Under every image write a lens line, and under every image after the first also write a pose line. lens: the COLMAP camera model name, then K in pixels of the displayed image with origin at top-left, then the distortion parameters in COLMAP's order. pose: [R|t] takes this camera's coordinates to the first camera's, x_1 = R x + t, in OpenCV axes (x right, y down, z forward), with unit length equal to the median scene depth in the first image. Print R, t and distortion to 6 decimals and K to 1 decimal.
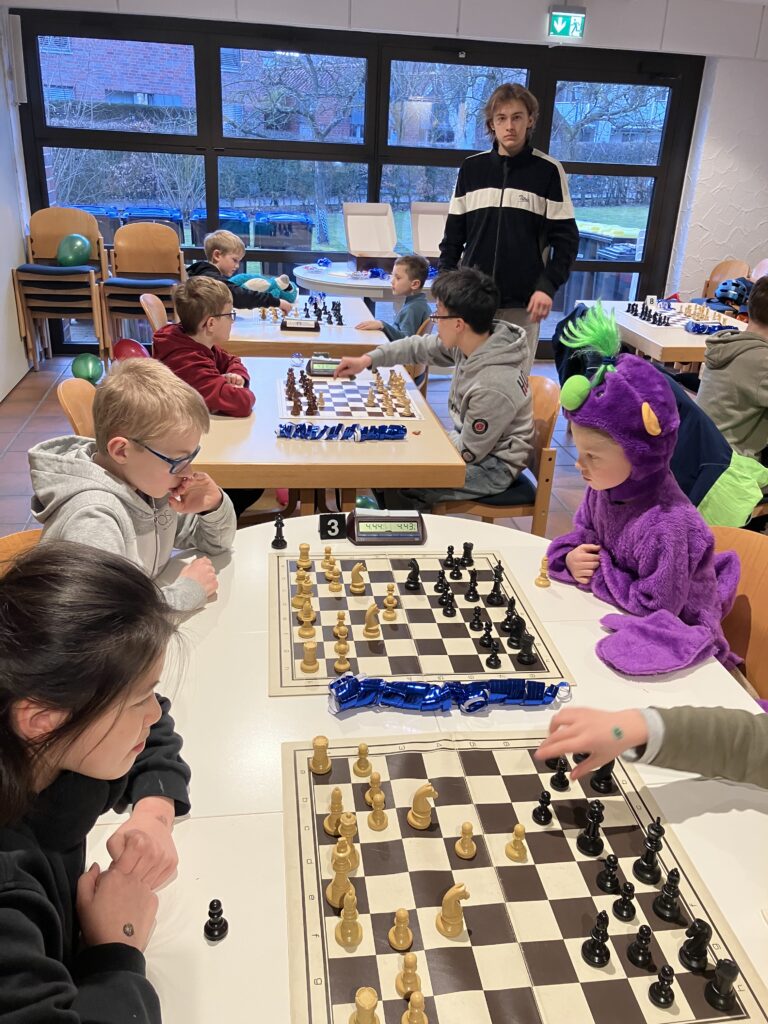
lens RADIAL K [[816.1, 0, 384.0], [0, 816.1, 512.0], [0, 0, 1]] dist [0.010376, -0.036982]
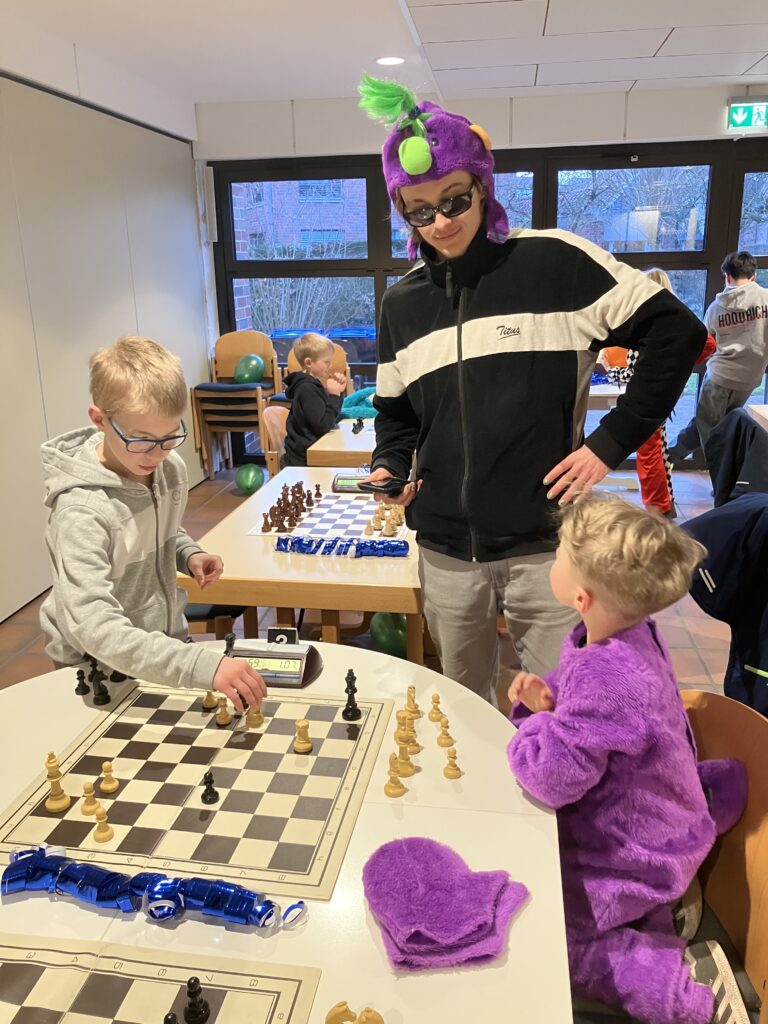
lens RADIAL K [[816.1, 0, 384.0], [0, 816.1, 512.0], [0, 0, 1]] dist [0.010376, -0.036982]
pose [[0.954731, 0.015904, -0.297045, 0.110868], [-0.055067, 0.990760, -0.123944, -0.010814], [0.292329, 0.134691, 0.946785, 0.058982]]
